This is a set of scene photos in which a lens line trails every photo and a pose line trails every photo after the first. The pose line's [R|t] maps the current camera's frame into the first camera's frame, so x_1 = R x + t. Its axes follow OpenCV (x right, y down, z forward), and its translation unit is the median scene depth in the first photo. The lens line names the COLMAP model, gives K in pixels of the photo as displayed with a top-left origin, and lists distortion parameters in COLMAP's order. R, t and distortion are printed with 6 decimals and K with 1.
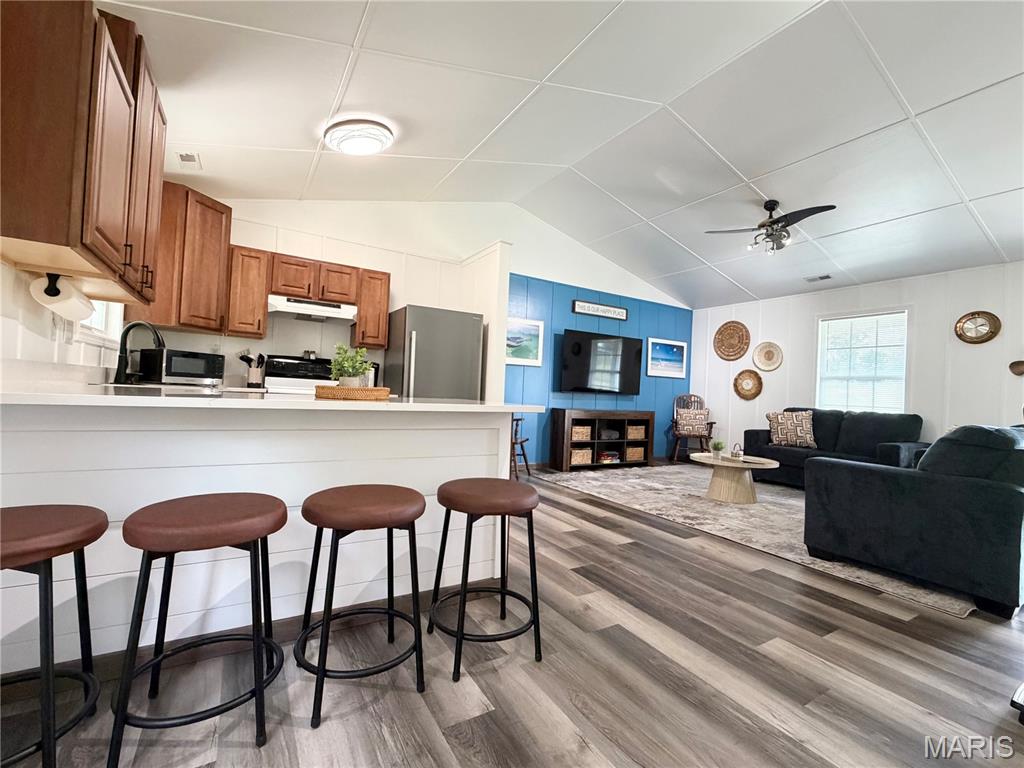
lens RADIAL K [[449.5, 0, 509.4], [0, 449.5, 386.4], [0, 0, 1]] dist [0.001469, 0.000096]
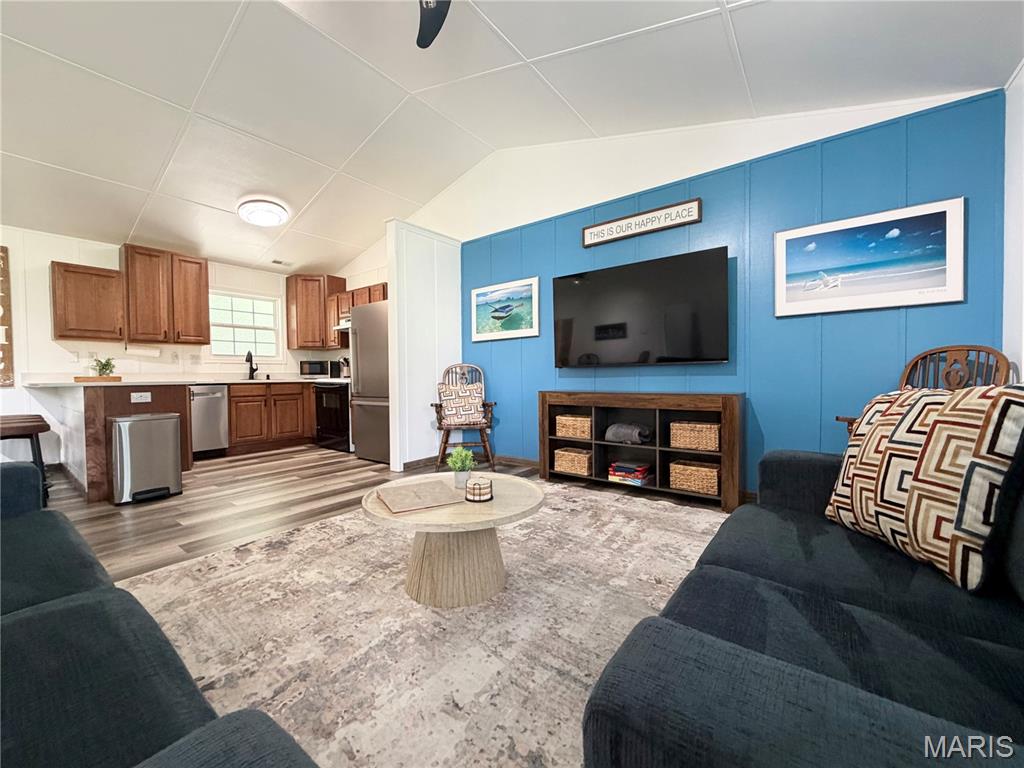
lens RADIAL K [[410.6, 0, 510.3], [0, 410.6, 382.0], [0, 0, 1]] dist [0.000445, 0.000118]
pose [[0.362007, -0.033700, -0.931566, 0.991389], [0.040921, 0.998957, -0.020236, 0.065831], [0.931277, -0.030795, 0.363009, 0.989788]]
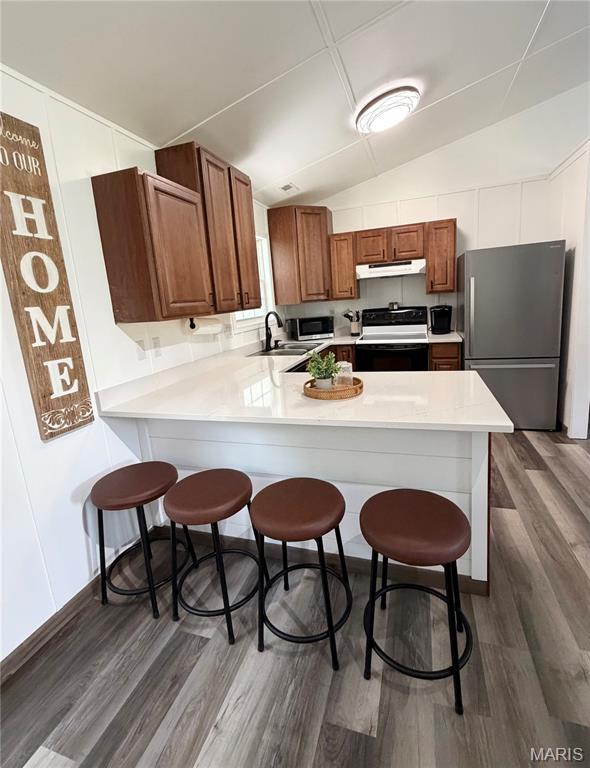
lens RADIAL K [[354.7, 0, 303.7], [0, 354.7, 362.2], [0, 0, 1]] dist [0.001198, -0.000704]
pose [[0.647235, 0.043795, -0.761032, 0.156768], [0.114303, 0.981485, 0.153693, -0.101503], [0.753673, -0.186464, 0.630245, 0.177112]]
